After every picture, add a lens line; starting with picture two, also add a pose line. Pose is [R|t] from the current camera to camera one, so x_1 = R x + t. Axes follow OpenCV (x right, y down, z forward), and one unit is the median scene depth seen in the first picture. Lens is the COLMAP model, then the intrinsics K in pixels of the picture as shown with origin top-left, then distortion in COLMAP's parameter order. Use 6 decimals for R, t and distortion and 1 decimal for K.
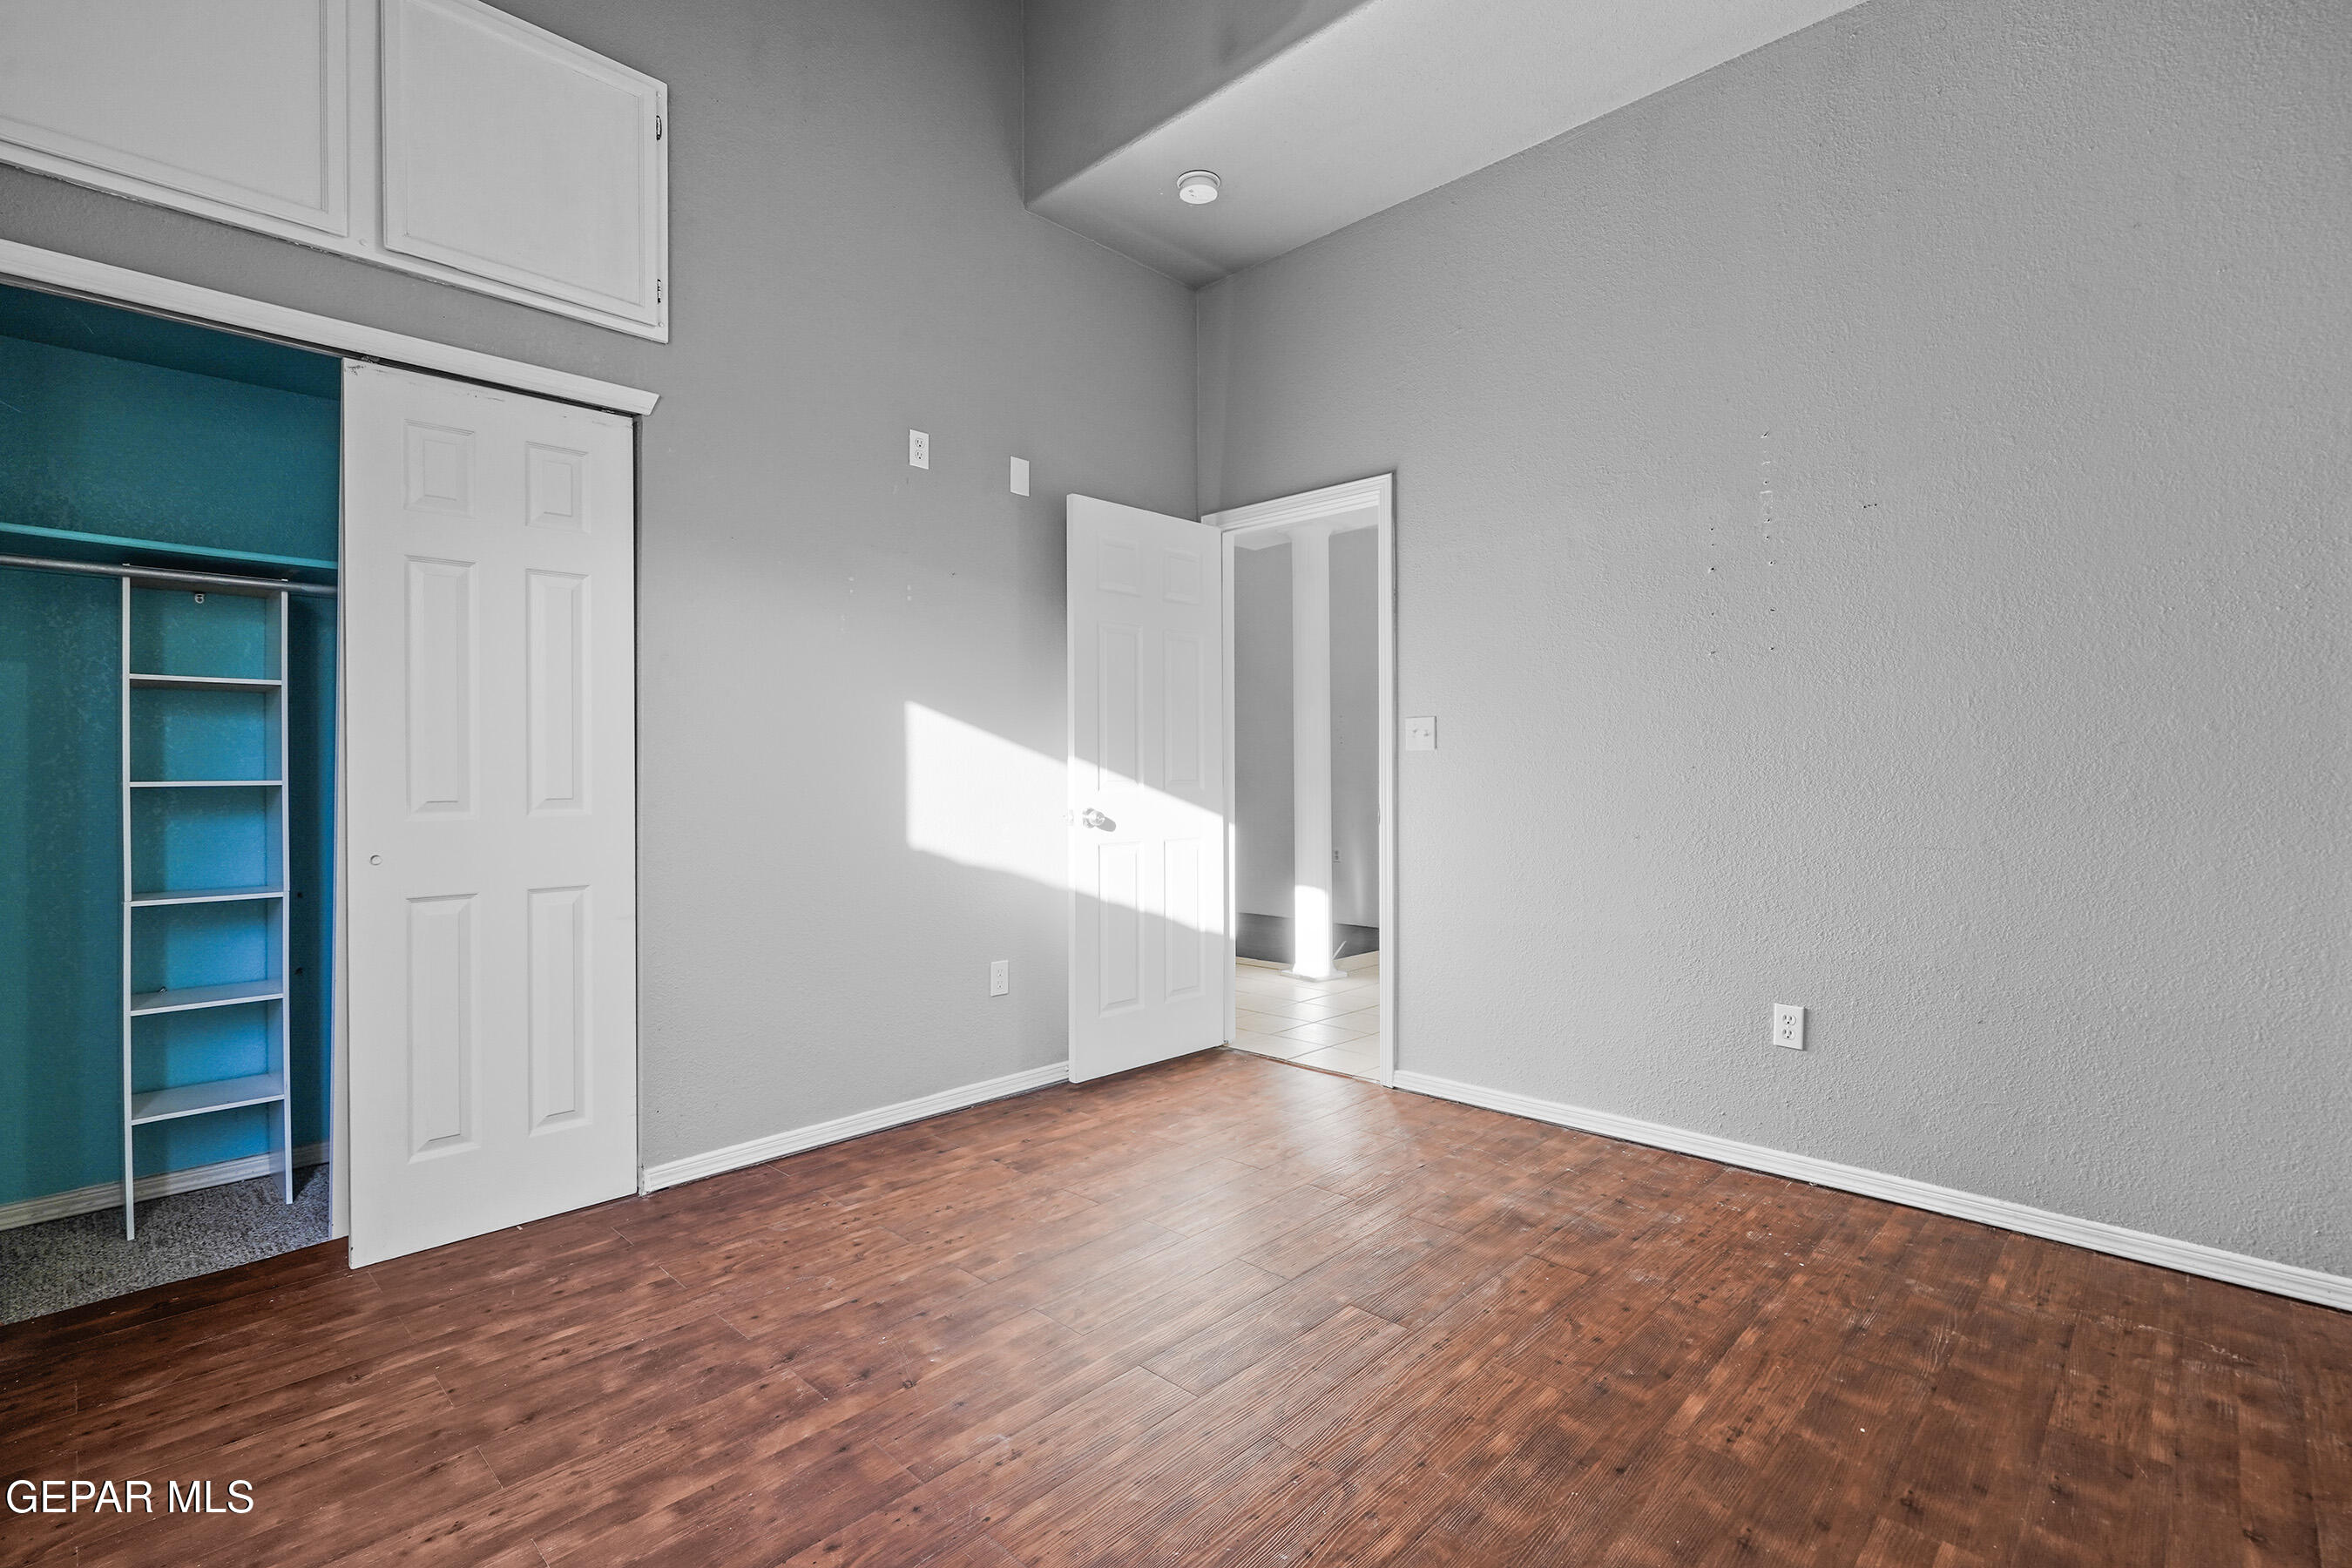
lens RADIAL K [[1080.9, 0, 1175.8], [0, 1080.9, 781.4], [0, 0, 1]] dist [-0.004650, 0.001773]
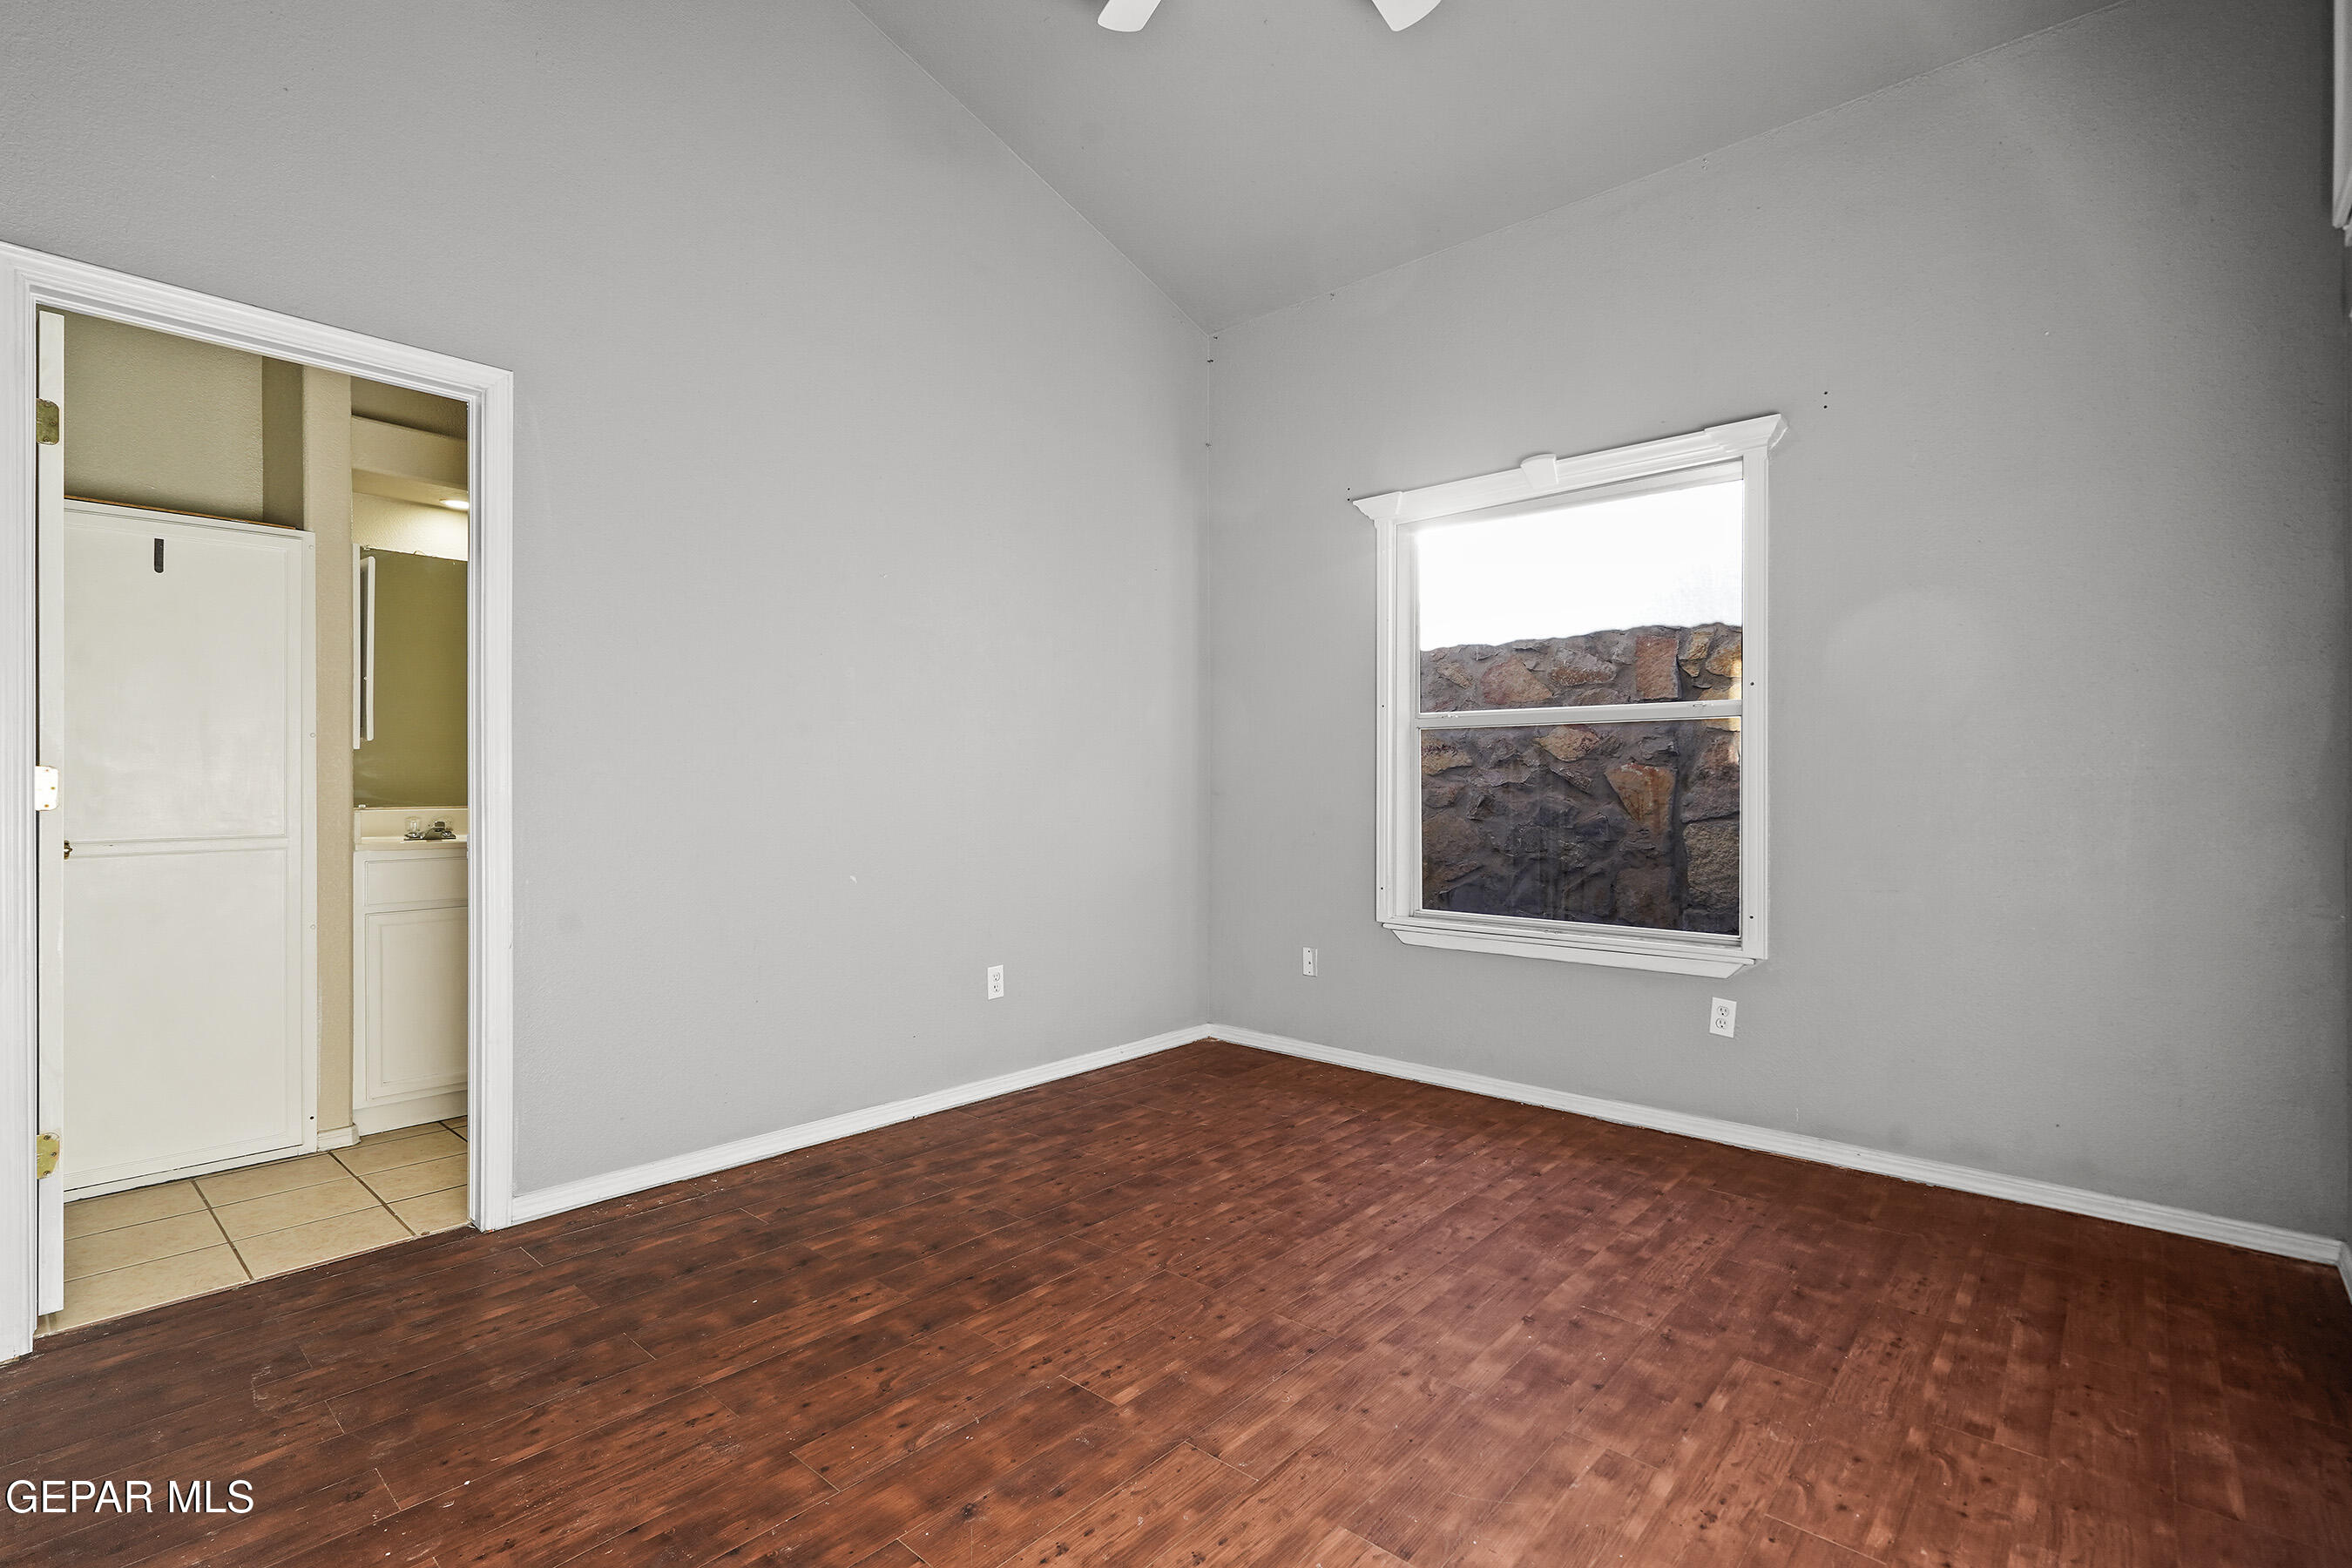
lens RADIAL K [[1080.9, 0, 1176.3], [0, 1080.9, 782.3], [0, 0, 1]] dist [-0.004650, 0.001773]
pose [[-0.999043, 0.005530, -0.043384, 0.170705], [0.005364, 0.999978, 0.003938, -0.018031], [0.043405, 0.003701, -0.999051, 2.102439]]
